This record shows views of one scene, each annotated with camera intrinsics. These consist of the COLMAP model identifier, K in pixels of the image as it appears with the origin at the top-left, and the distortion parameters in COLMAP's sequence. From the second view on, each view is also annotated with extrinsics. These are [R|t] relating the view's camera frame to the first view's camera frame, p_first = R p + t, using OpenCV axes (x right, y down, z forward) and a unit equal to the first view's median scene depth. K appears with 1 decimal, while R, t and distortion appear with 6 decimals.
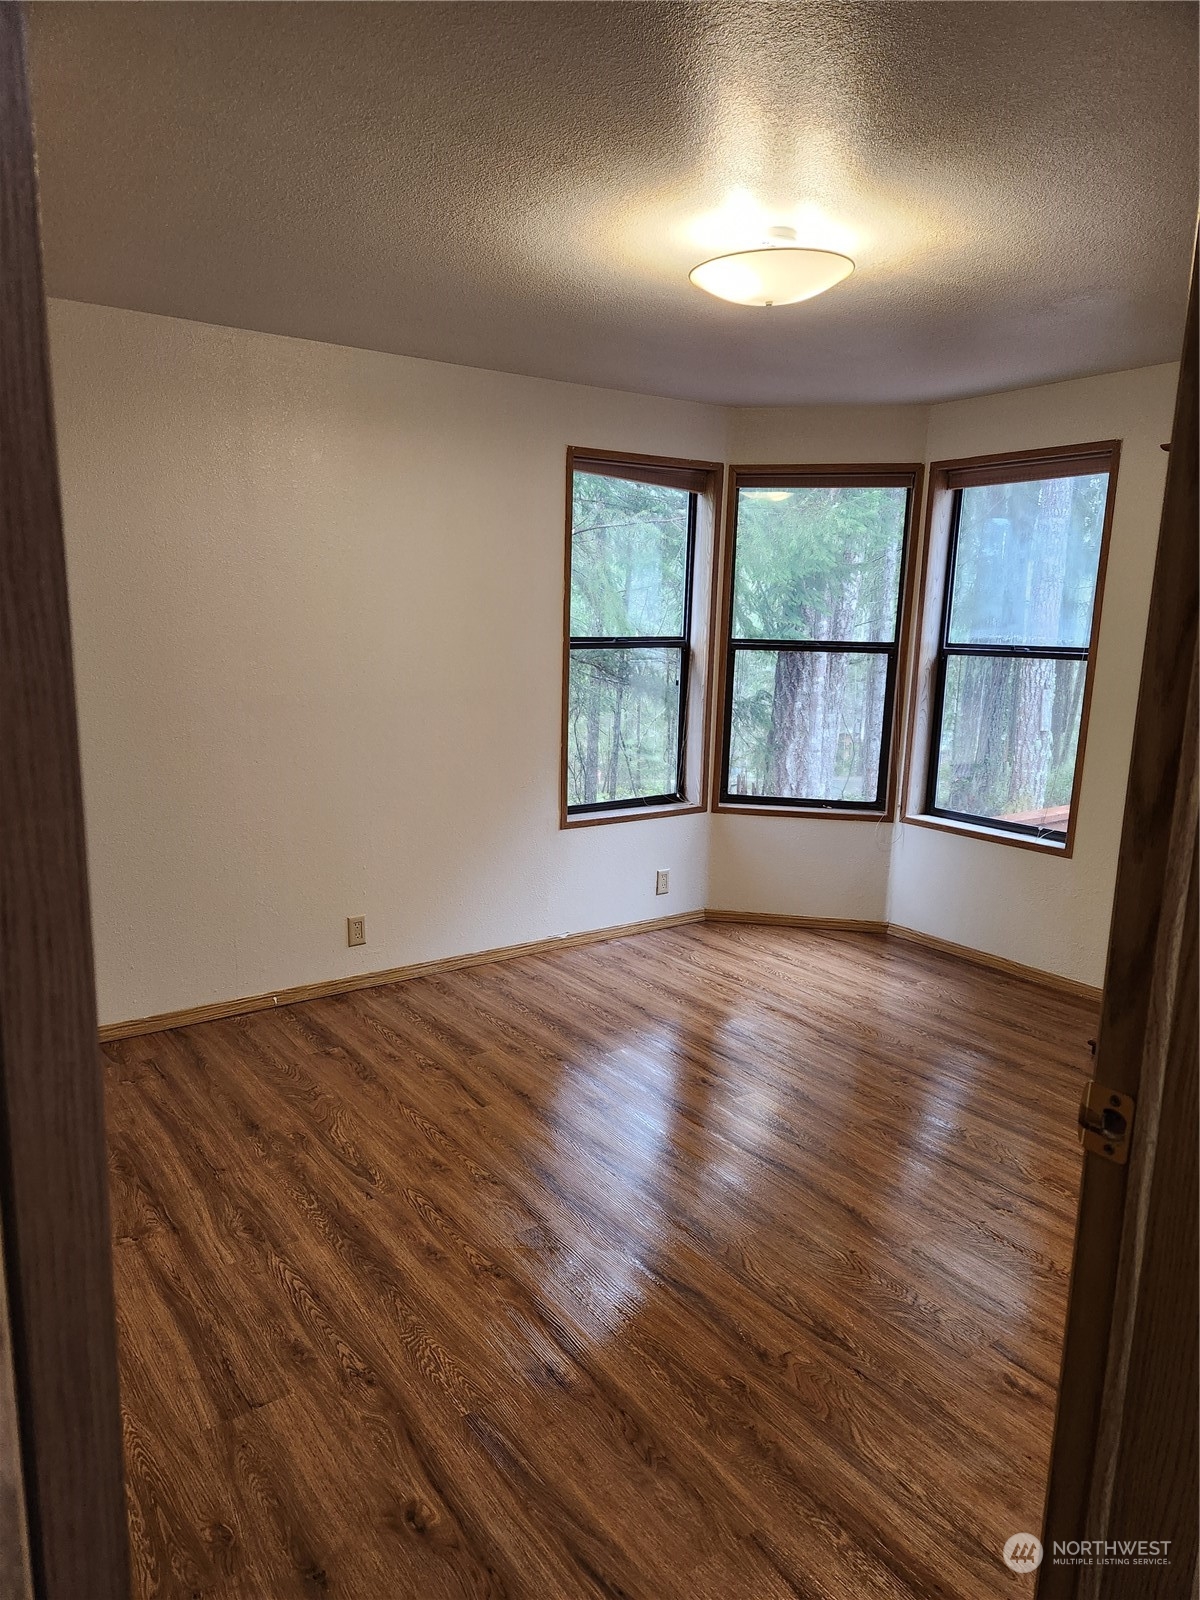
lens RADIAL K [[1056.1, 0, 589.7], [0, 1056.1, 812.7], [0, 0, 1]] dist [0.090792, -0.078060]
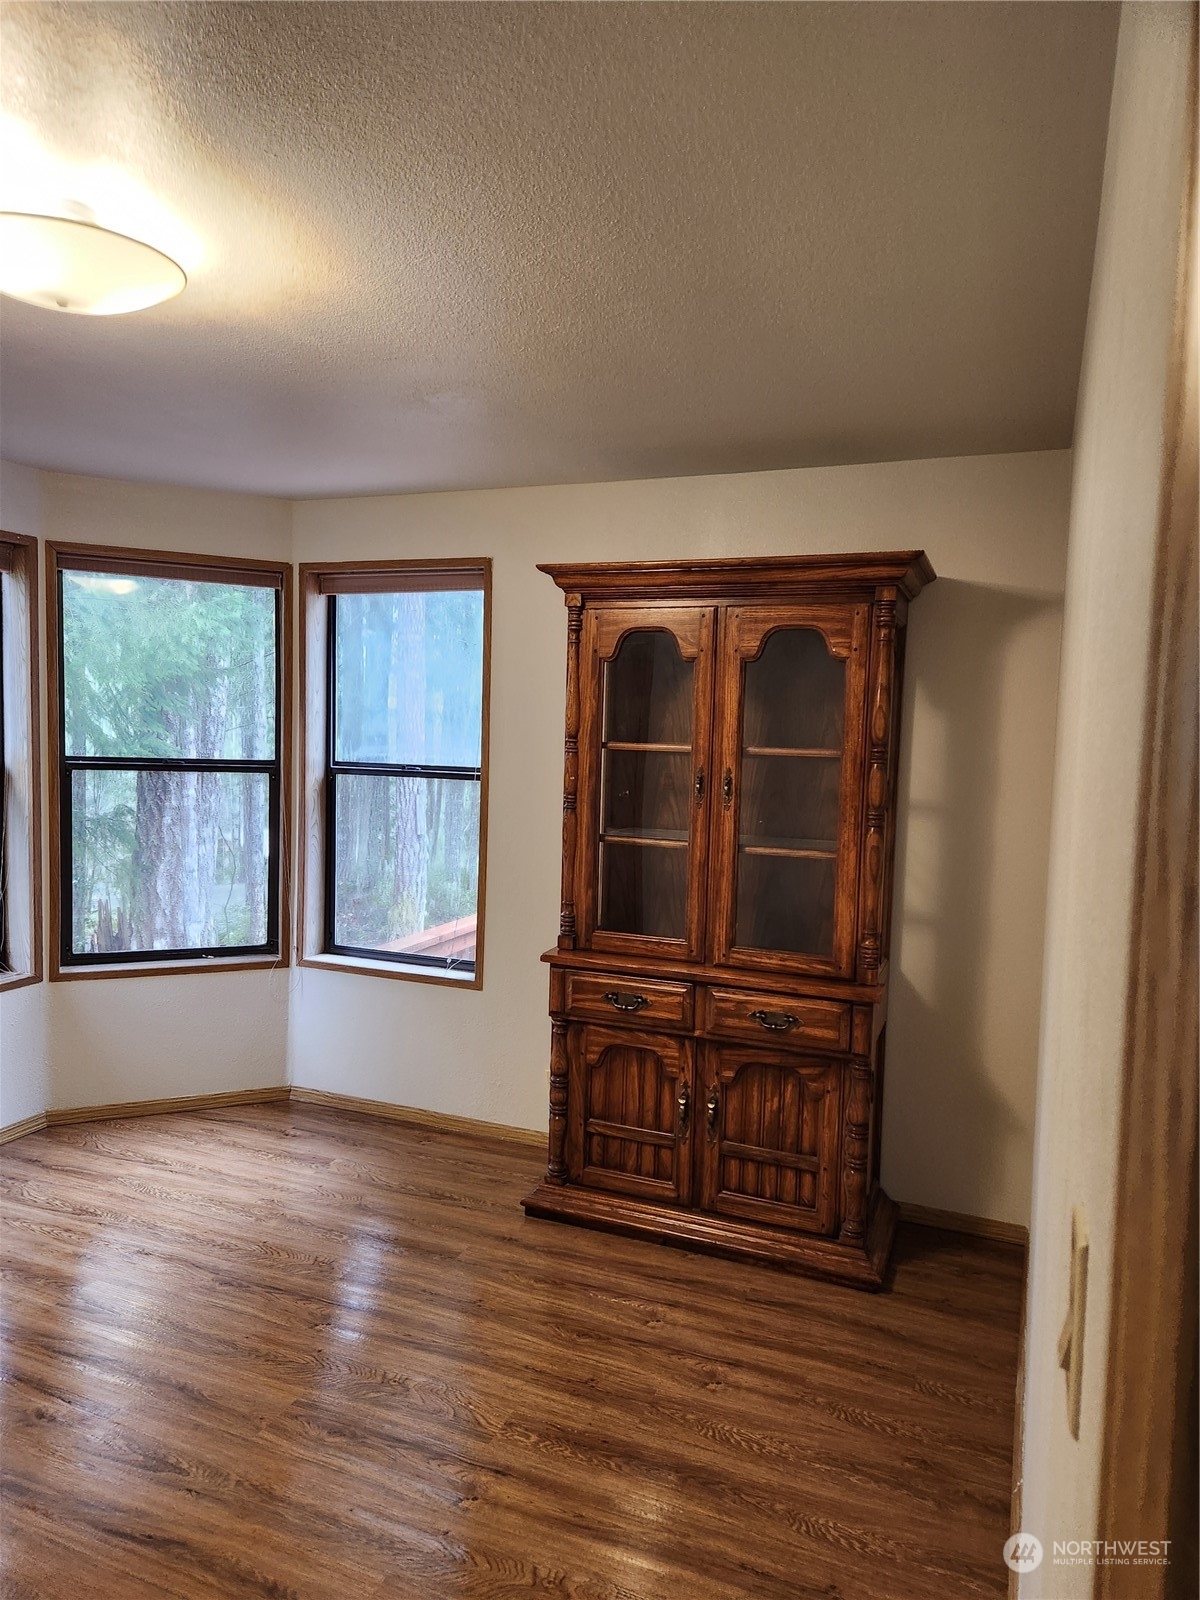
lens RADIAL K [[1056.1, 0, 589.7], [0, 1056.1, 812.7], [0, 0, 1]] dist [0.090792, -0.078060]
pose [[0.842484, -0.040585, 0.537190, 0.033087], [0.091527, 0.993445, -0.068487, -0.033947], [-0.530889, 0.106867, 0.840676, 0.135484]]
